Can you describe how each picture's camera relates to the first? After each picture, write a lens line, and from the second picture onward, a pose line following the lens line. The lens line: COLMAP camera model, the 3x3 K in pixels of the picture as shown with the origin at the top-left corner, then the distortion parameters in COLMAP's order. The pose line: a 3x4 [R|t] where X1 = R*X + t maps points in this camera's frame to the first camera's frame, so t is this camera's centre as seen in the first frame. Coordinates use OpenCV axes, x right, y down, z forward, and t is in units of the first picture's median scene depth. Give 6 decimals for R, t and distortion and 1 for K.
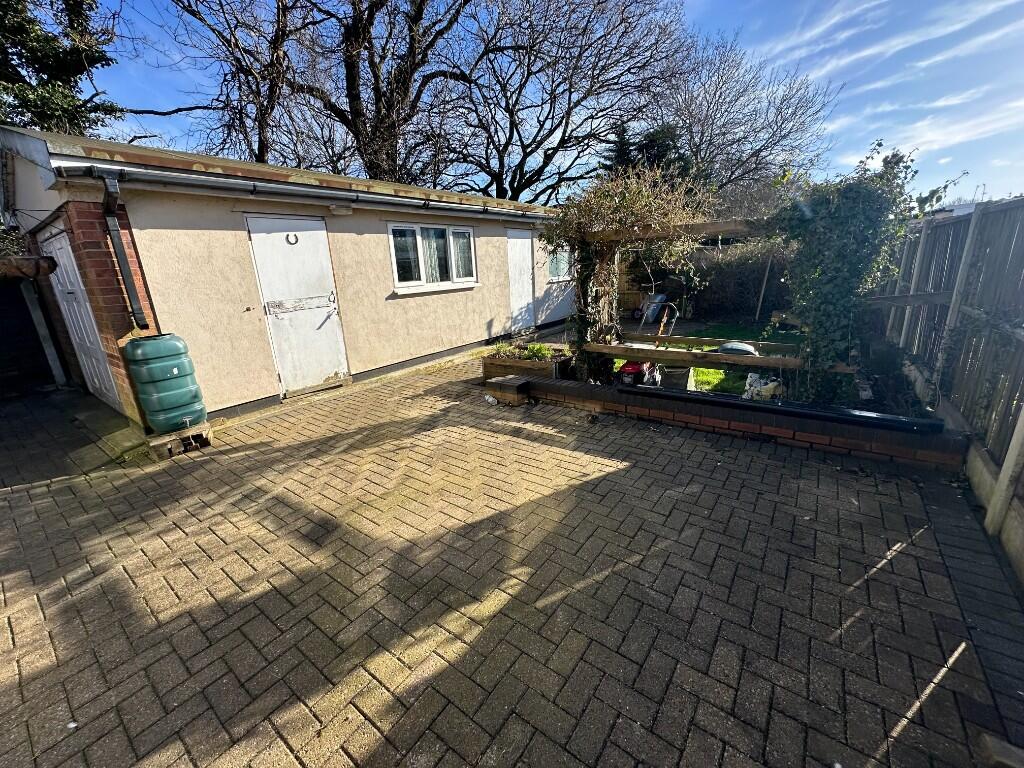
lens RADIAL K [[406.5, 0, 512.0], [0, 406.5, 384.0], [0, 0, 1]] dist [-0.002915, -0.000305]
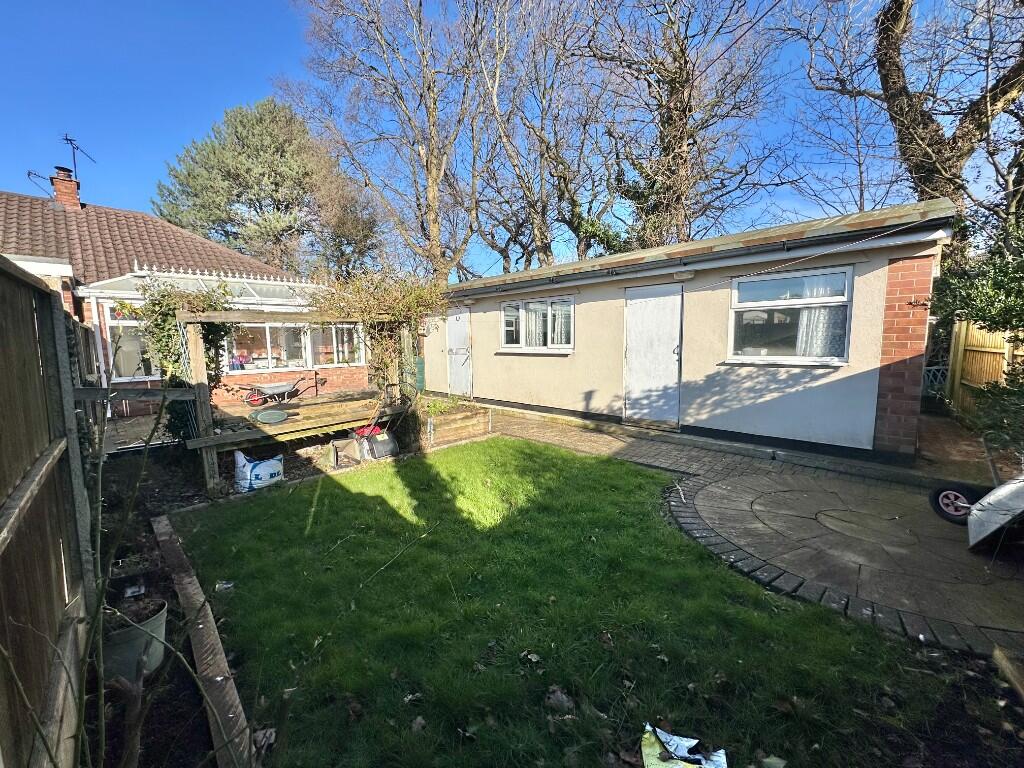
lens RADIAL K [[406.5, 0, 512.0], [0, 406.5, 384.0], [0, 0, 1]] dist [-0.002915, -0.000305]
pose [[-0.139896, 0.162054, -0.976815, 0.925146], [-0.253104, 0.947890, 0.193504, -0.333208], [0.957271, 0.274306, -0.091590, 1.001765]]
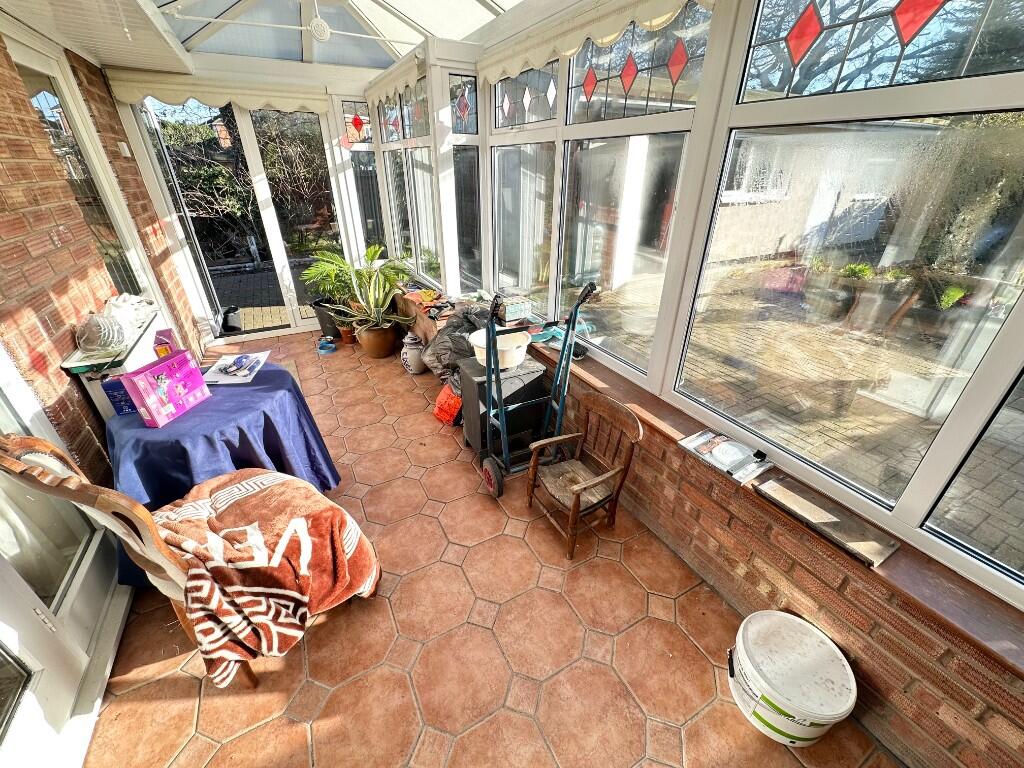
lens RADIAL K [[406.5, 0, 512.0], [0, 406.5, 384.0], [0, 0, 1]] dist [-0.002915, -0.000305]
pose [[0.899368, 0.252554, -0.356867, -0.226288], [-0.169653, 0.953912, 0.247526, 0.068131], [0.402933, -0.162074, 0.900765, -0.276741]]
